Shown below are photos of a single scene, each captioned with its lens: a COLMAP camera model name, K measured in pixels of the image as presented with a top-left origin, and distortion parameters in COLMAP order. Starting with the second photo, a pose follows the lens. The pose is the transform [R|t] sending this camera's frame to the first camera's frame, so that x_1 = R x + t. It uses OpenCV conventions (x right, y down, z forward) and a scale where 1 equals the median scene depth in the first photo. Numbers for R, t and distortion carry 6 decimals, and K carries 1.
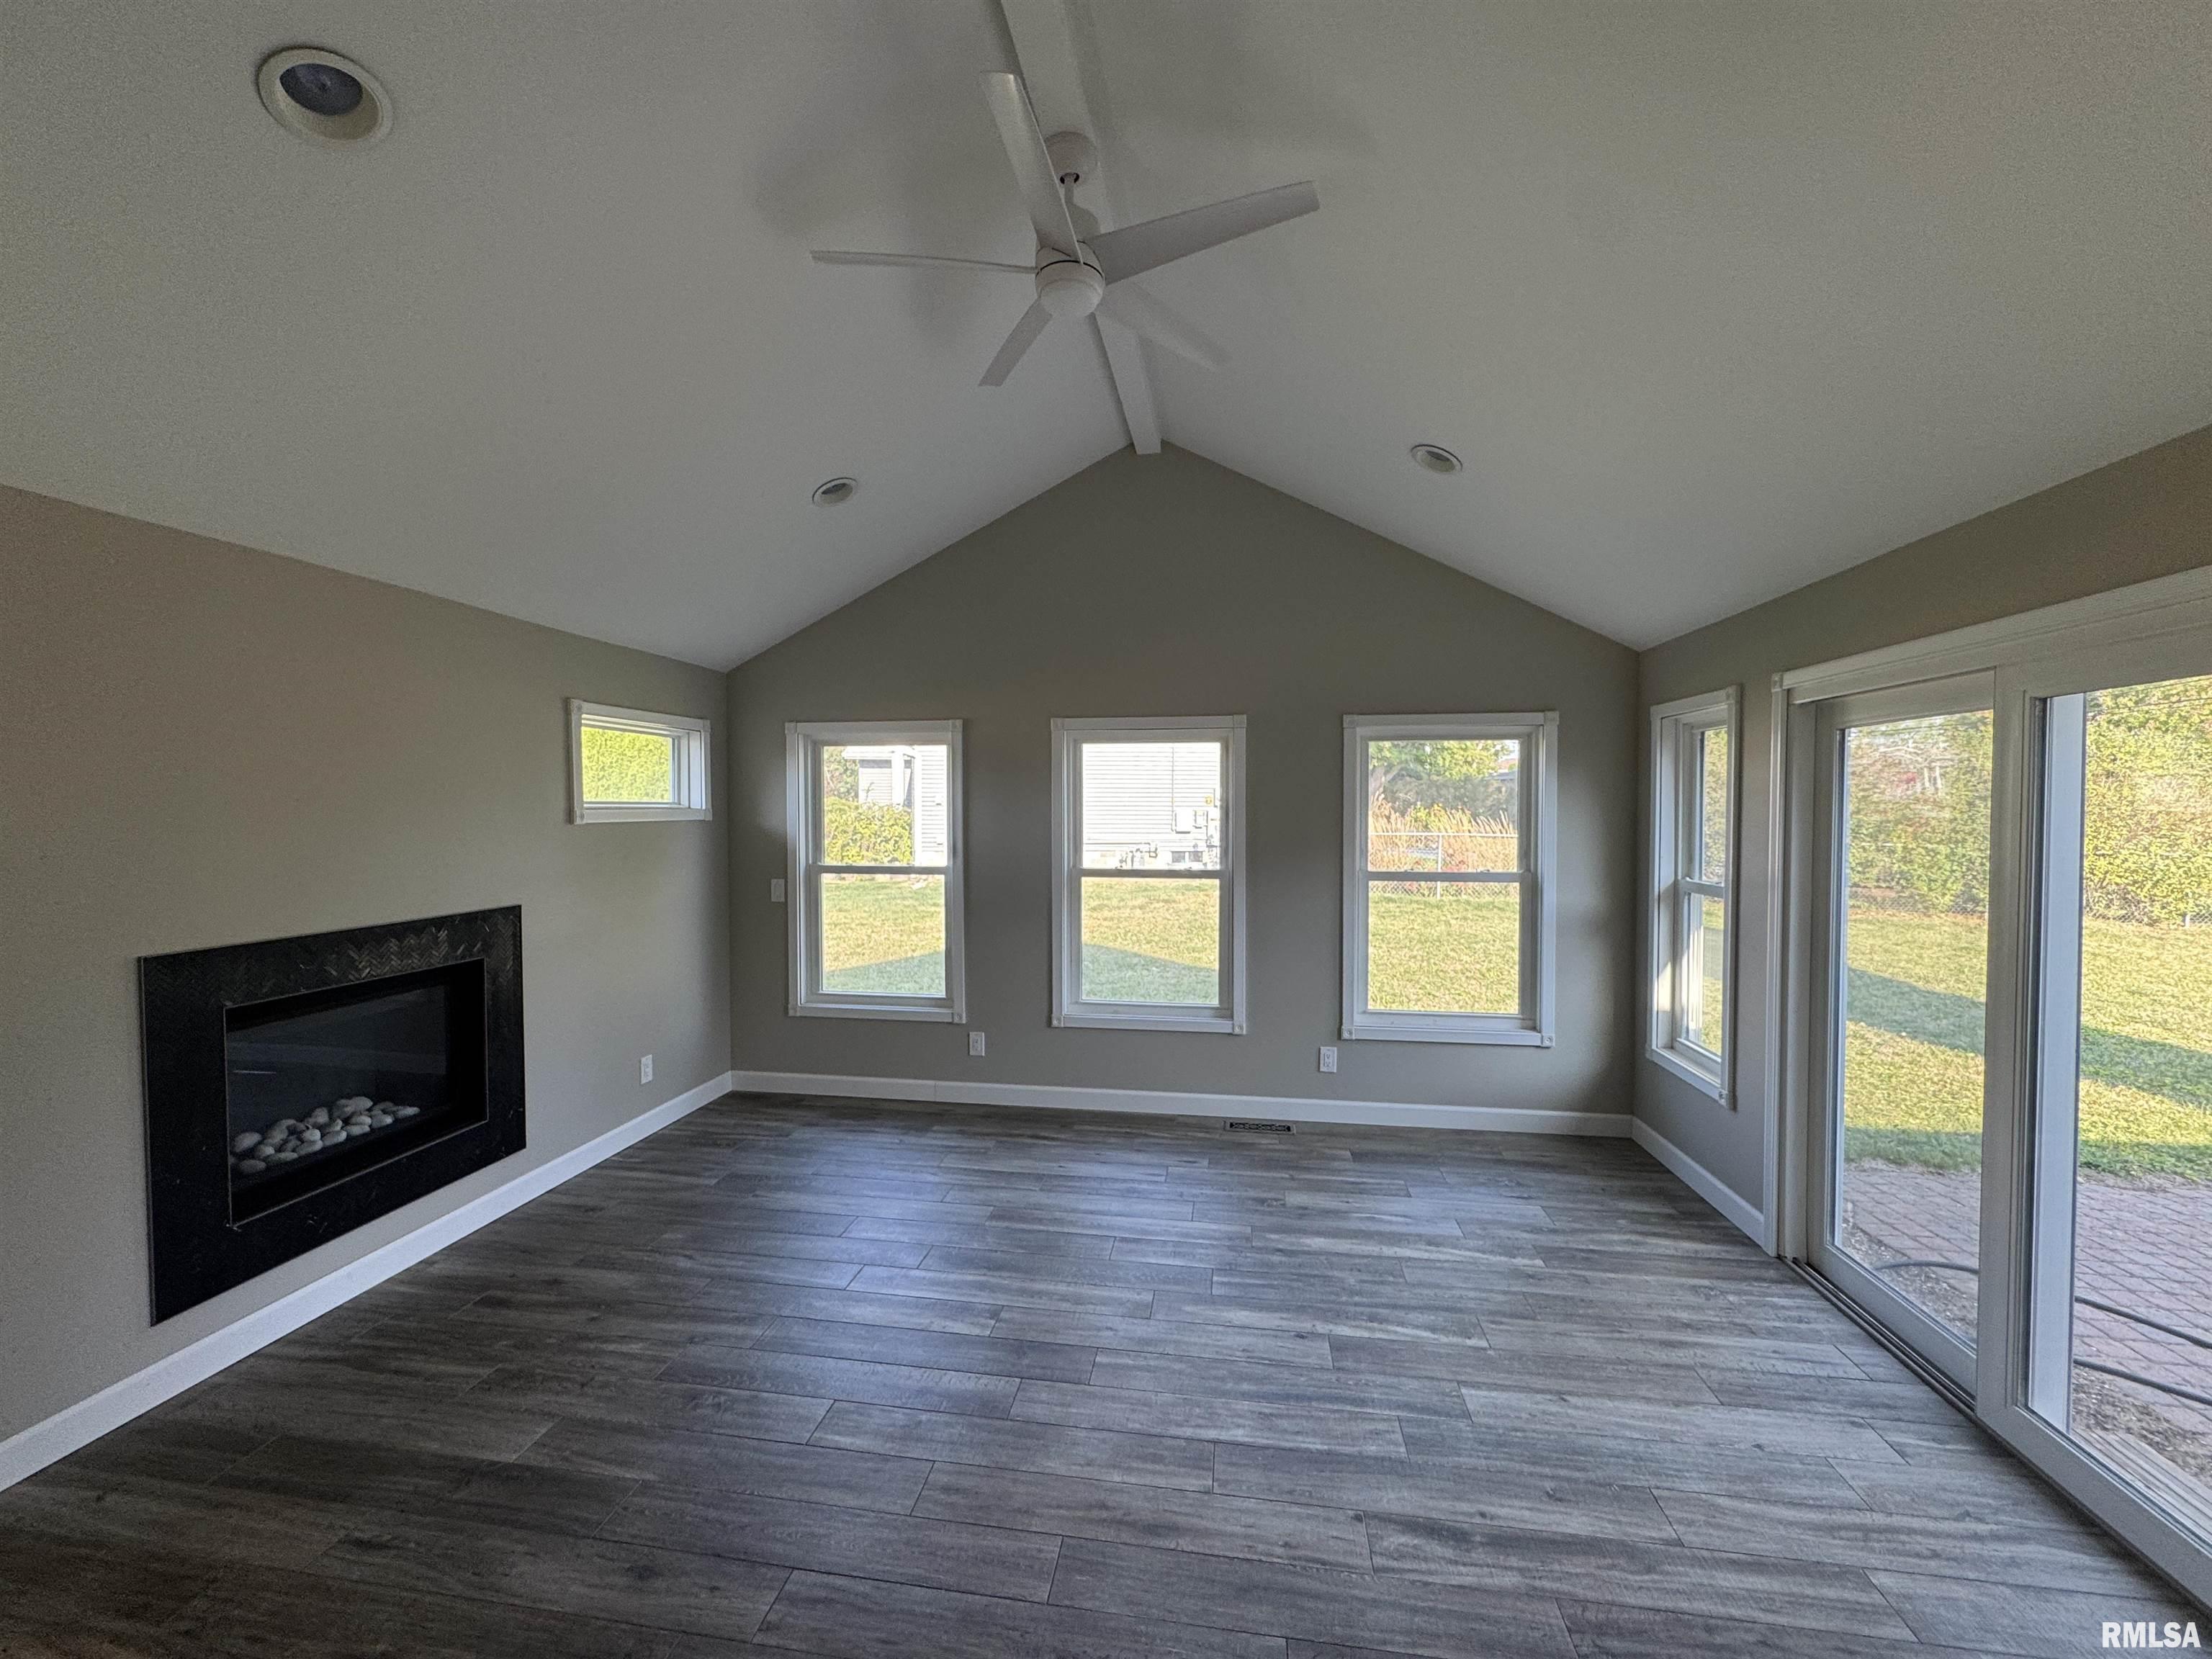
lens RADIAL K [[881.4, 0, 1107.8], [0, 881.4, 830.4], [0, 0, 1]] dist [0.000573, -0.000112]
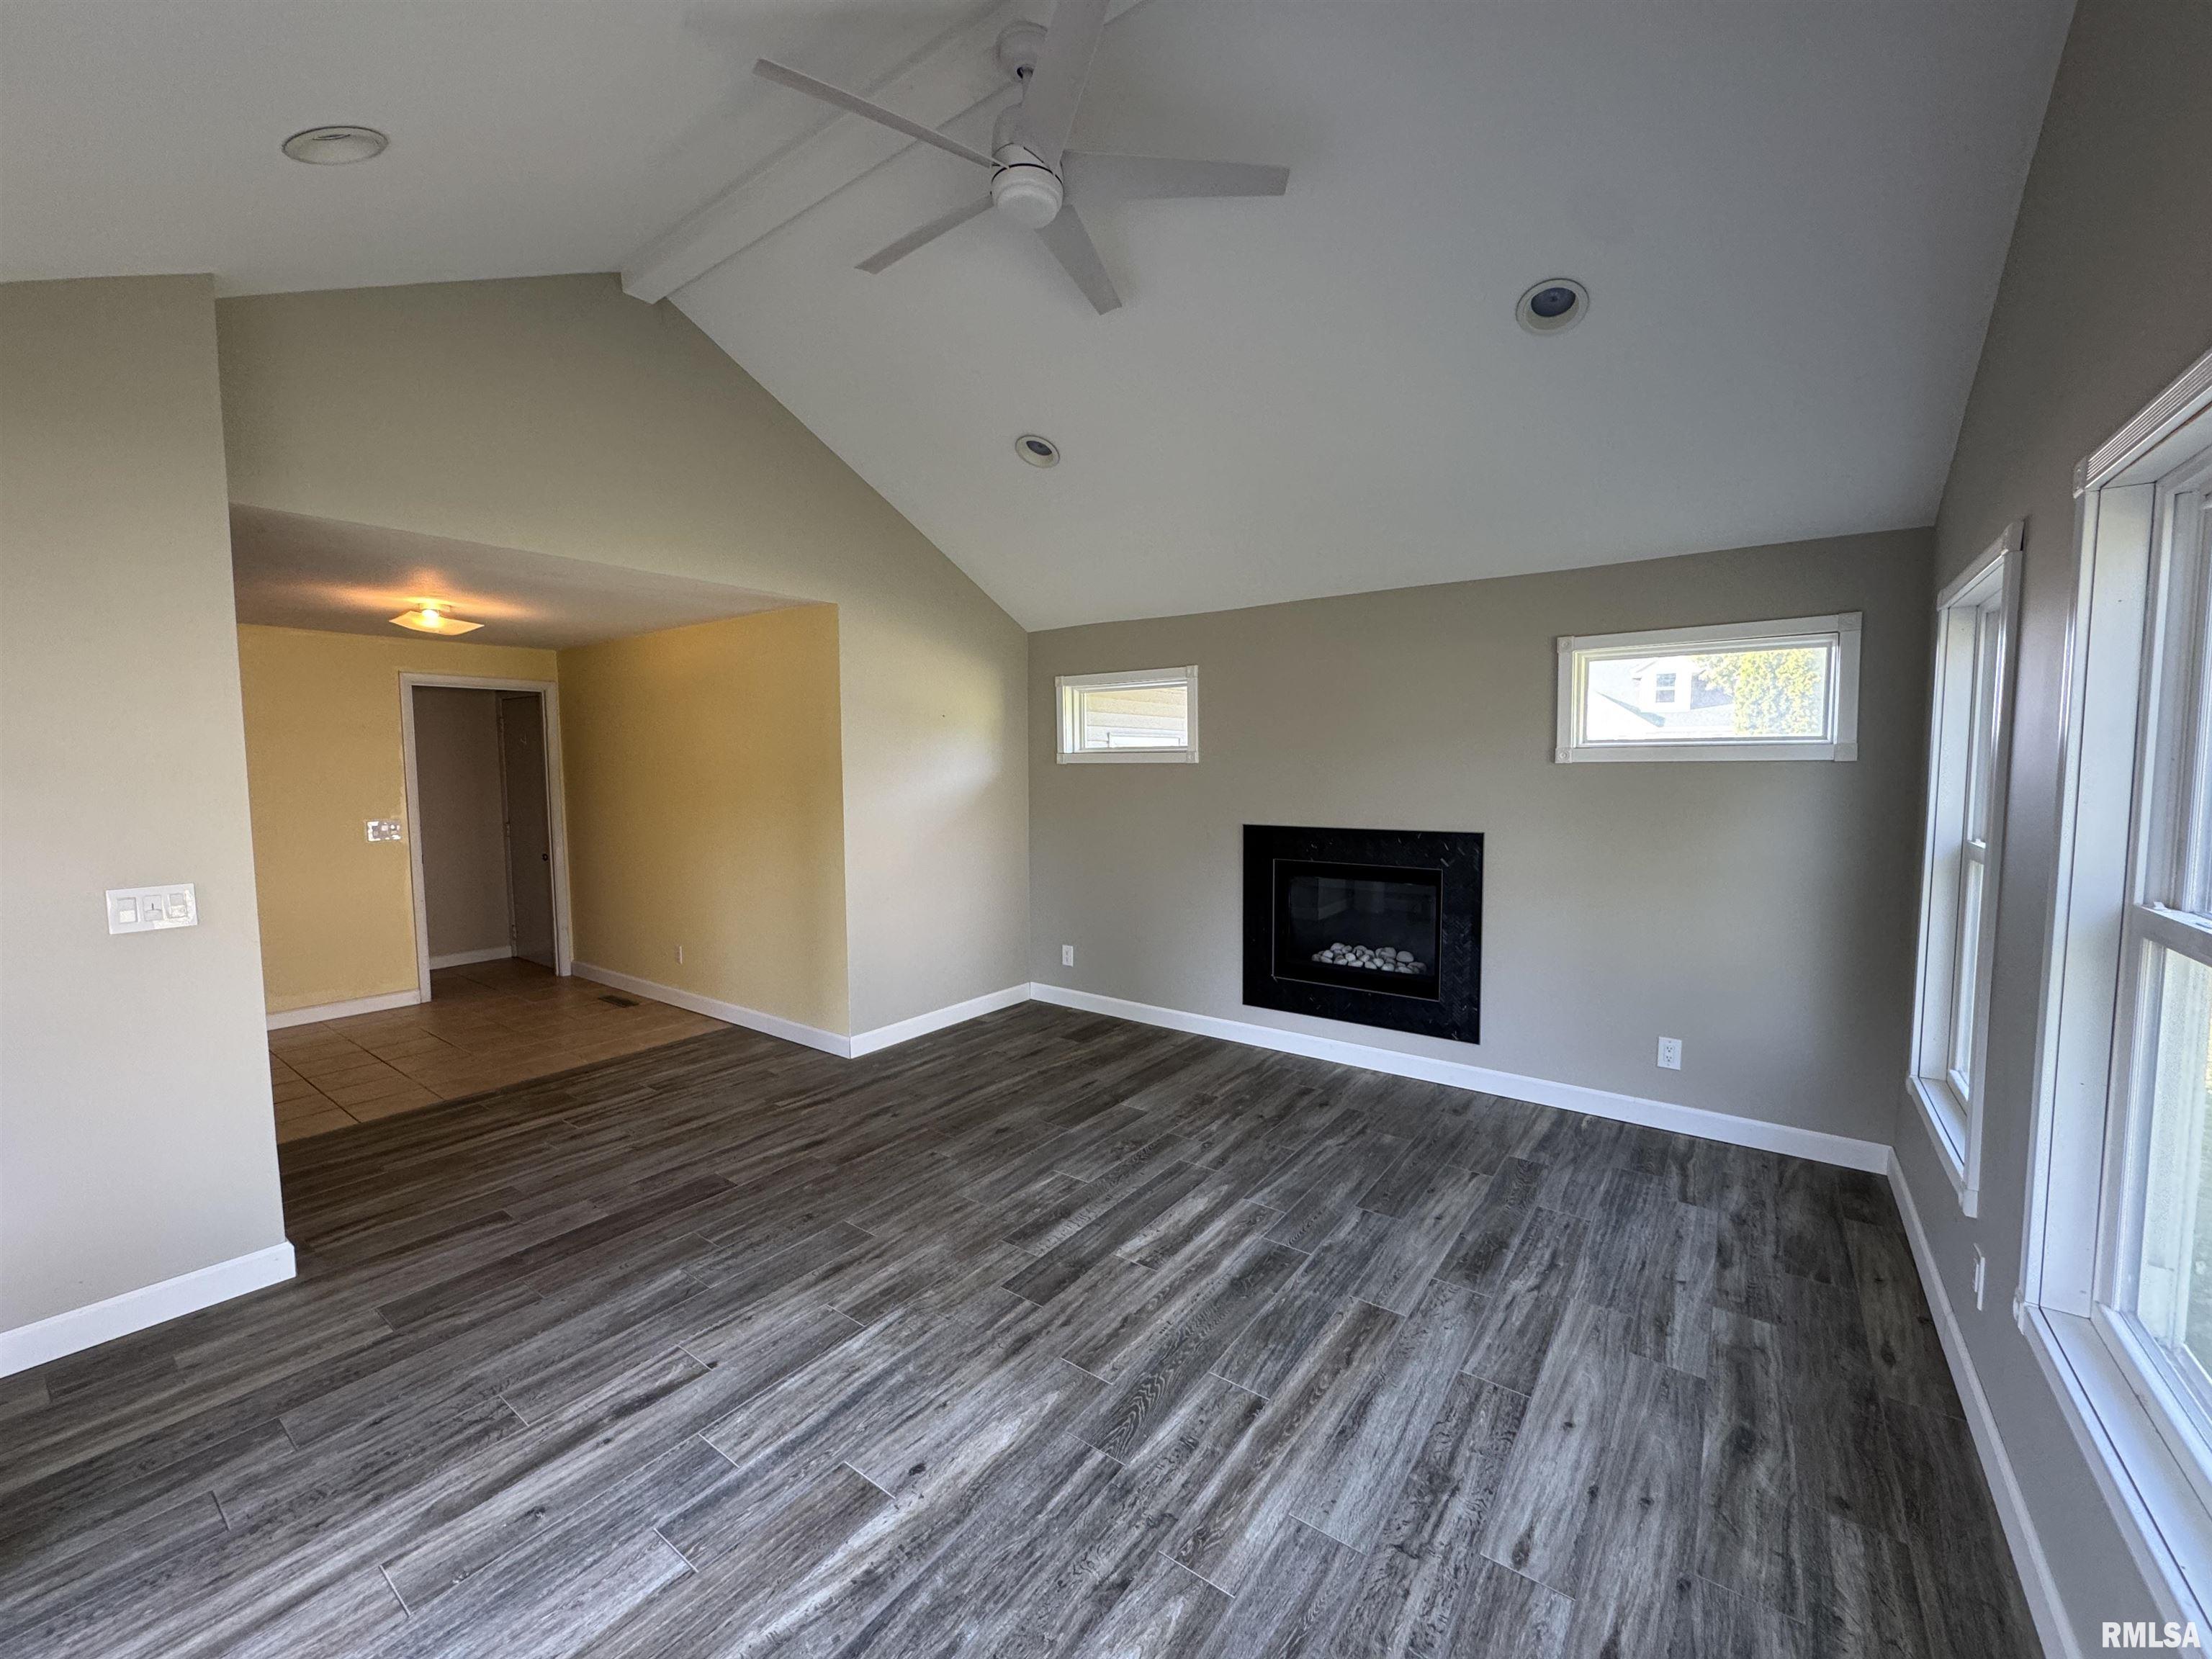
lens RADIAL K [[881.4, 0, 1108.0], [0, 881.4, 824.3], [0, 0, 1]] dist [0.000573, -0.000112]
pose [[-0.463966, 0.060225, -0.883803, 0.822775], [-0.017872, 0.996847, 0.077310, -0.010648], [0.885672, 0.051665, -0.461427, 1.580084]]
